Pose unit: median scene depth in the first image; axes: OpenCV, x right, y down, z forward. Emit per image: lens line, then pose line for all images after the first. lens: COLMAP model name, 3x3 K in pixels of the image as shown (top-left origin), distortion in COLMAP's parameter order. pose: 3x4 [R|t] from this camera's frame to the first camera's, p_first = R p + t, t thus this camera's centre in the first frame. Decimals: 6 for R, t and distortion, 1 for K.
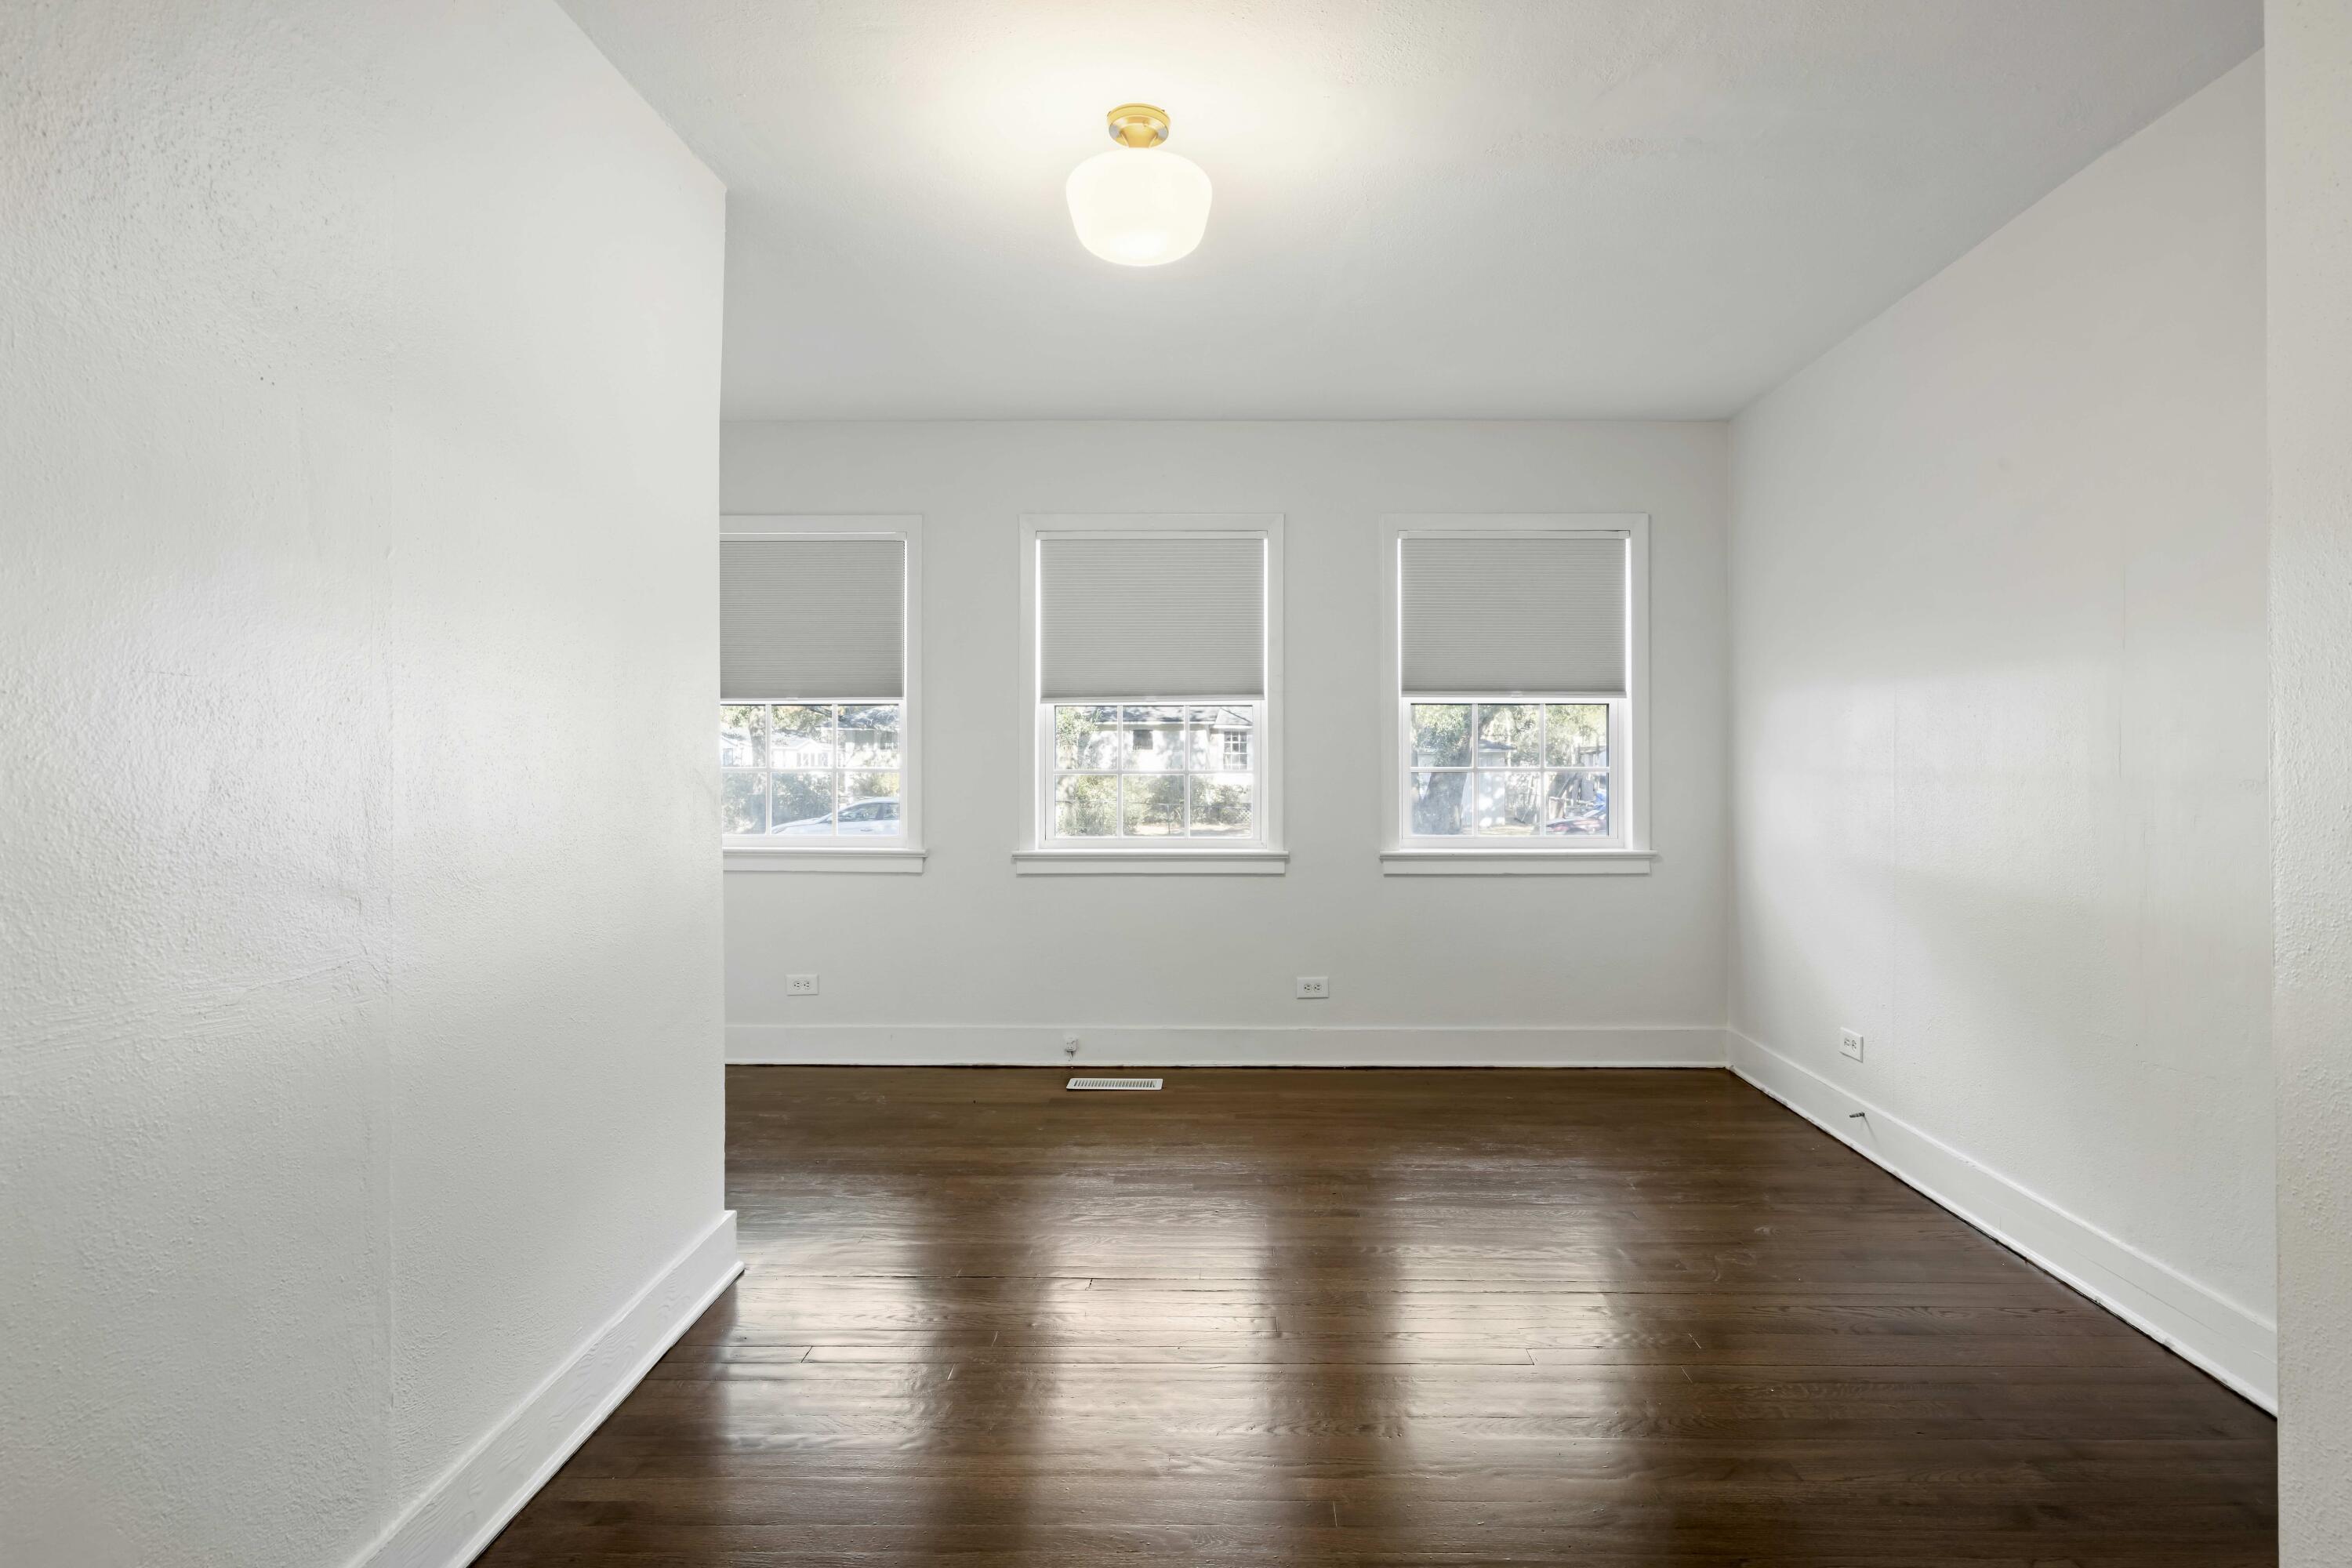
lens RADIAL K [[1194.0, 0, 1172.8], [0, 1194.0, 764.9], [0, 0, 1]] dist [0.001705, 0.000075]
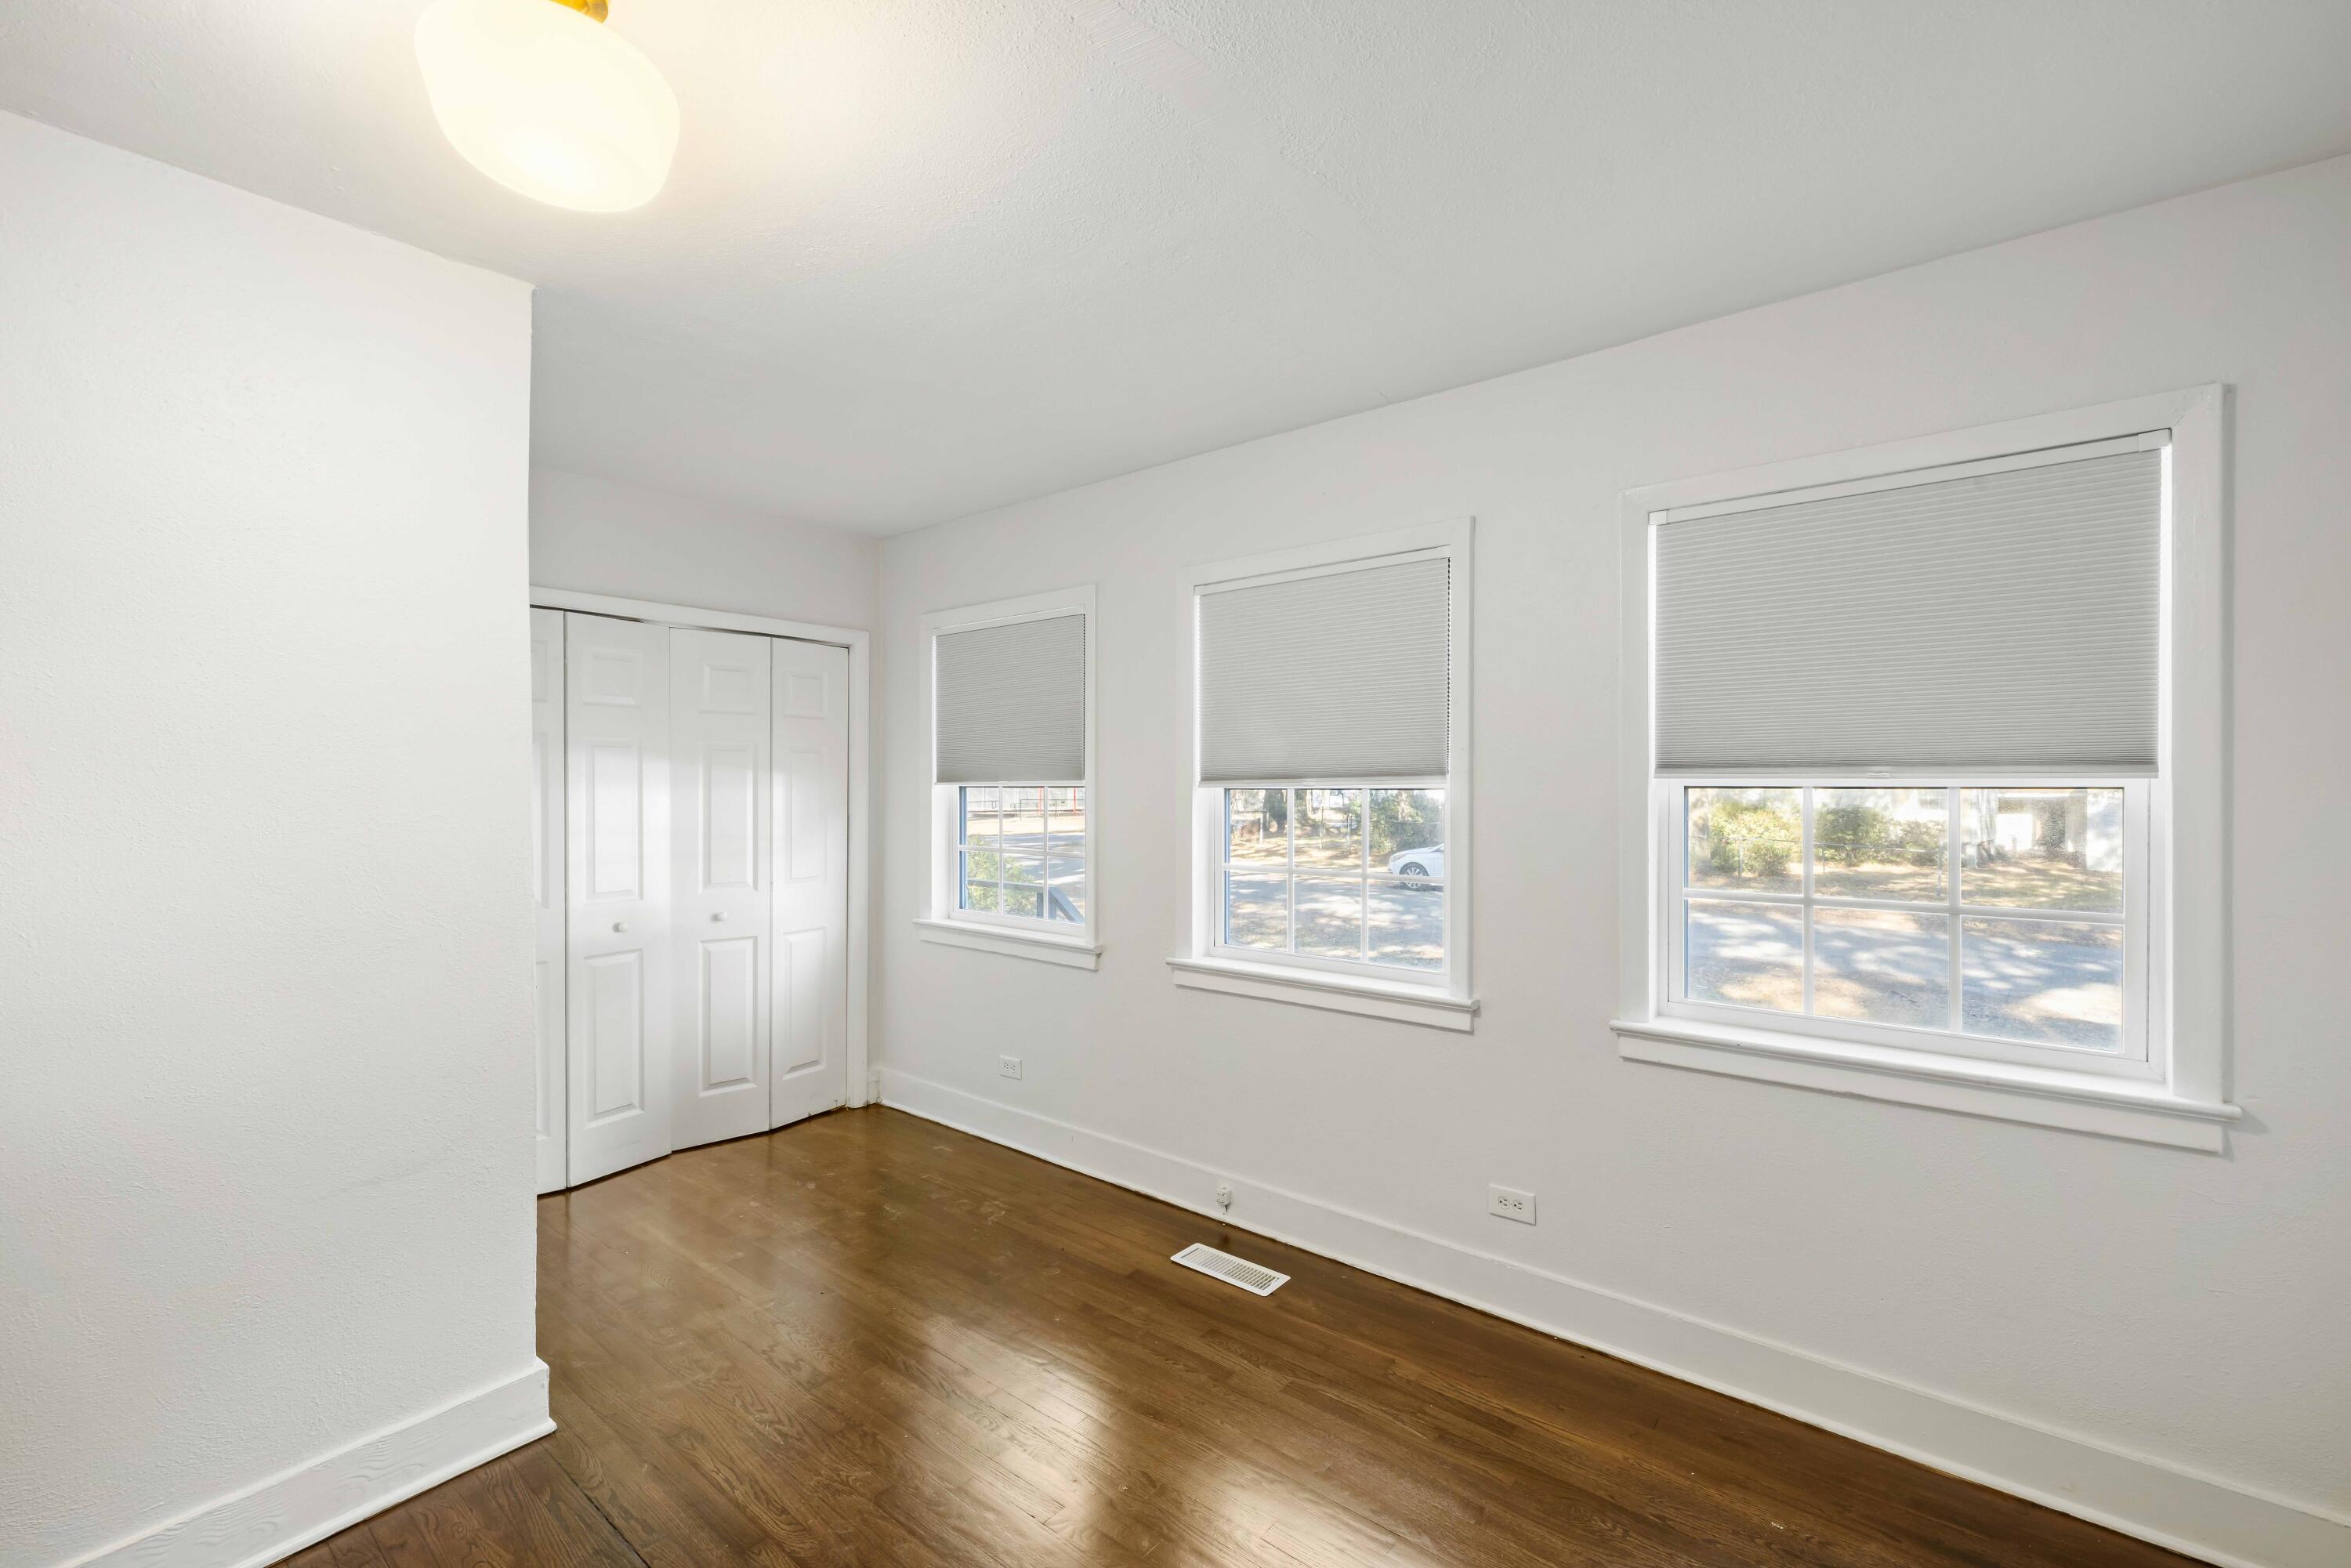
lens RADIAL K [[1014.6, 0, 1154.8], [0, 1014.6, 798.5], [0, 0, 1]] dist [0.012620, 0.000146]
pose [[0.777810, 0.006898, -0.628462, 0.322553], [0.004638, 0.999850, 0.016716, -0.056744], [0.628483, -0.015917, 0.777661, 0.419093]]
